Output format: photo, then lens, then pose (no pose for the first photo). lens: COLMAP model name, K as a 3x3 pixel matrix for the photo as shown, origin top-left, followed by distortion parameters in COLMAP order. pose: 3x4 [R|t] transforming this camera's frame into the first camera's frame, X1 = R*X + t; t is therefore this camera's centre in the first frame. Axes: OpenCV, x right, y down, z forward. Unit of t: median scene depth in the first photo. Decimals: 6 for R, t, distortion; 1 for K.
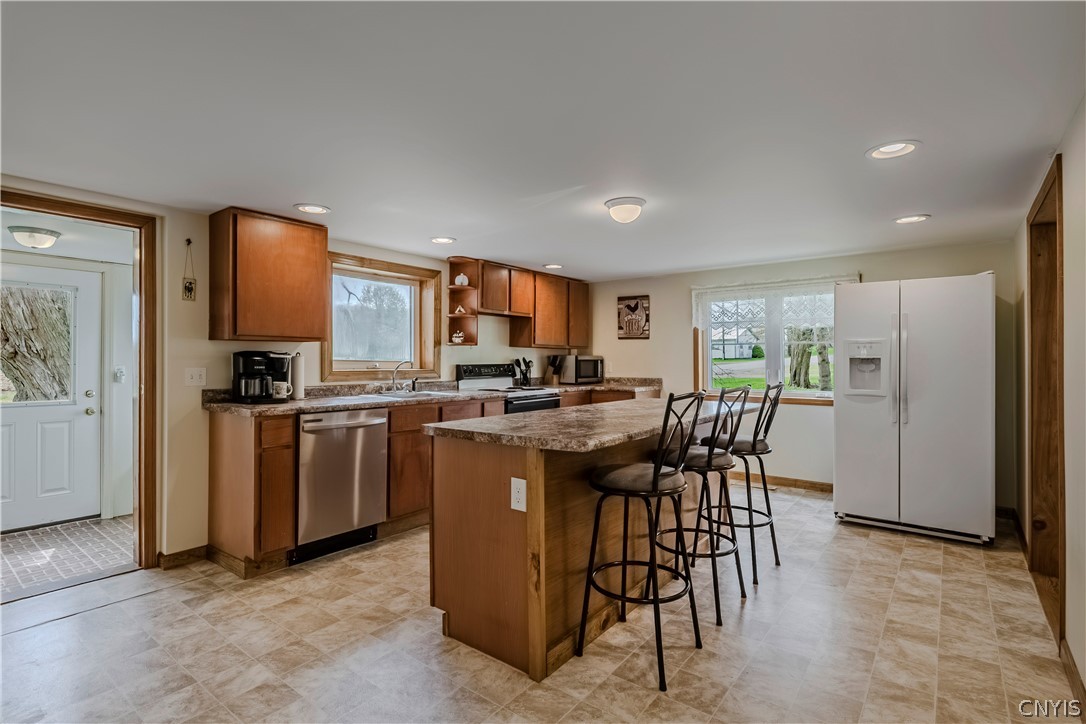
lens RADIAL K [[518.4, 0, 538.1], [0, 518.4, 355.5], [0, 0, 1]] dist [0.010851, -0.001500]
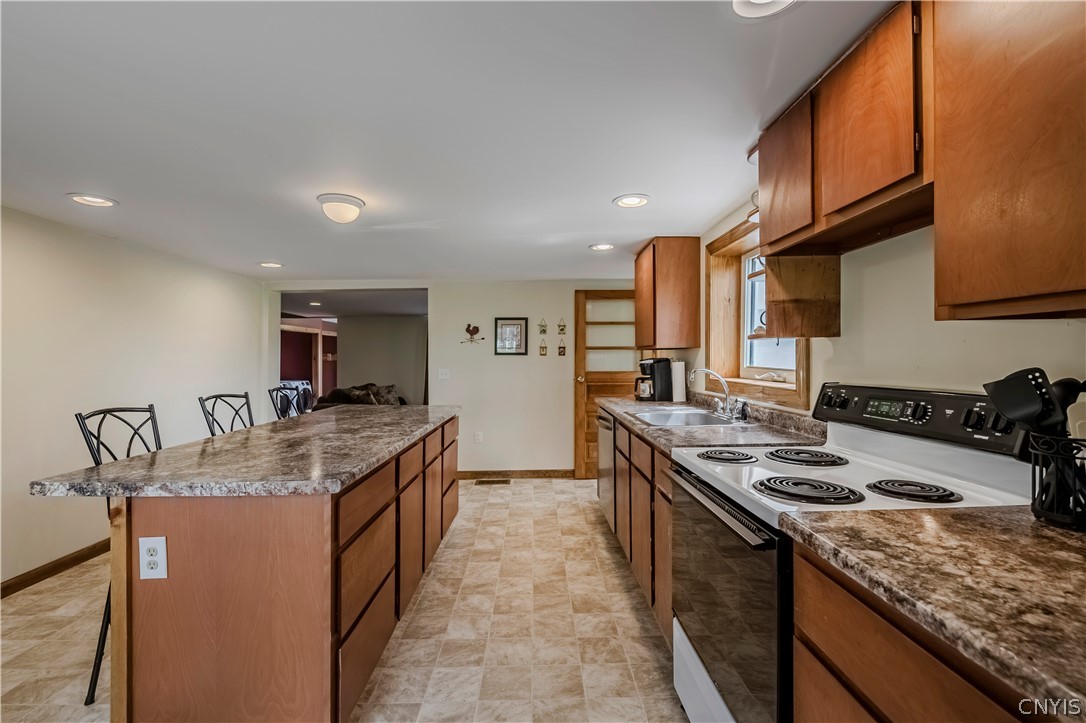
lens RADIAL K [[476.3, 0, 541.3], [0, 476.3, 361.7], [0, 0, 1]] dist [0.002121, -0.000347]
pose [[-0.775953, 0.003748, -0.630779, 0.321319], [0.003832, 0.999992, 0.001227, -0.000480], [0.630779, -0.001465, -0.775961, 1.410820]]
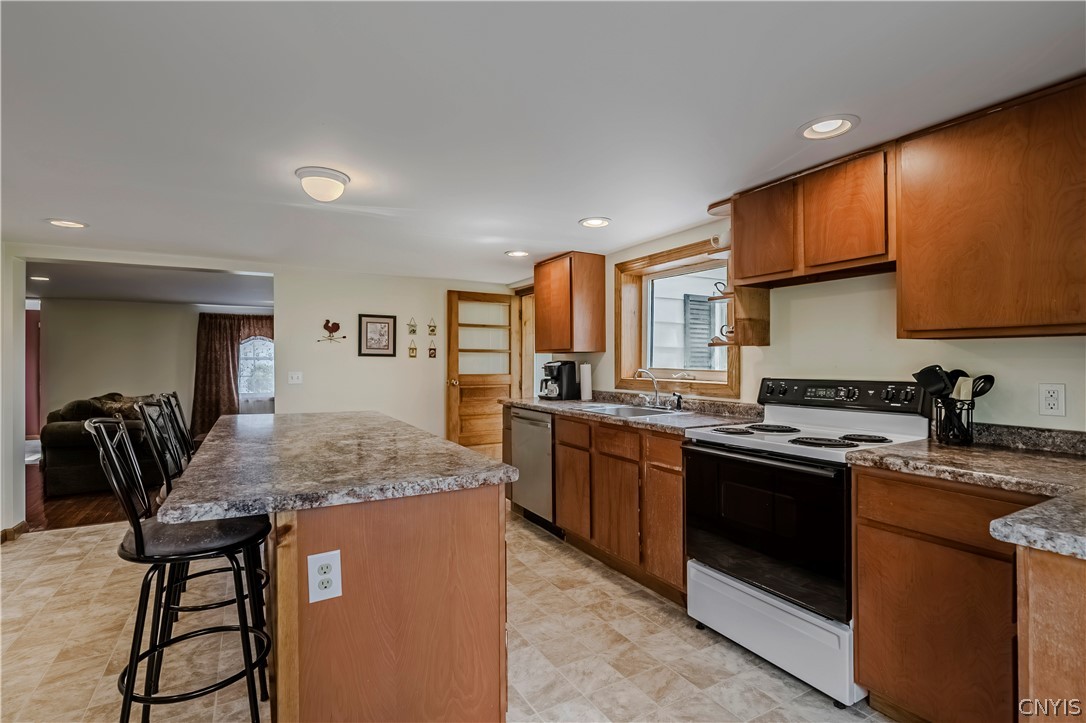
lens RADIAL K [[518.4, 0, 543.3], [0, 518.4, 366.7], [0, 0, 1]] dist [0.010851, -0.001500]
pose [[-0.370003, -0.000475, -0.929031, 0.597065], [-0.002404, 0.999997, 0.000446, 0.006443], [0.929028, 0.002398, -0.370003, 1.206411]]
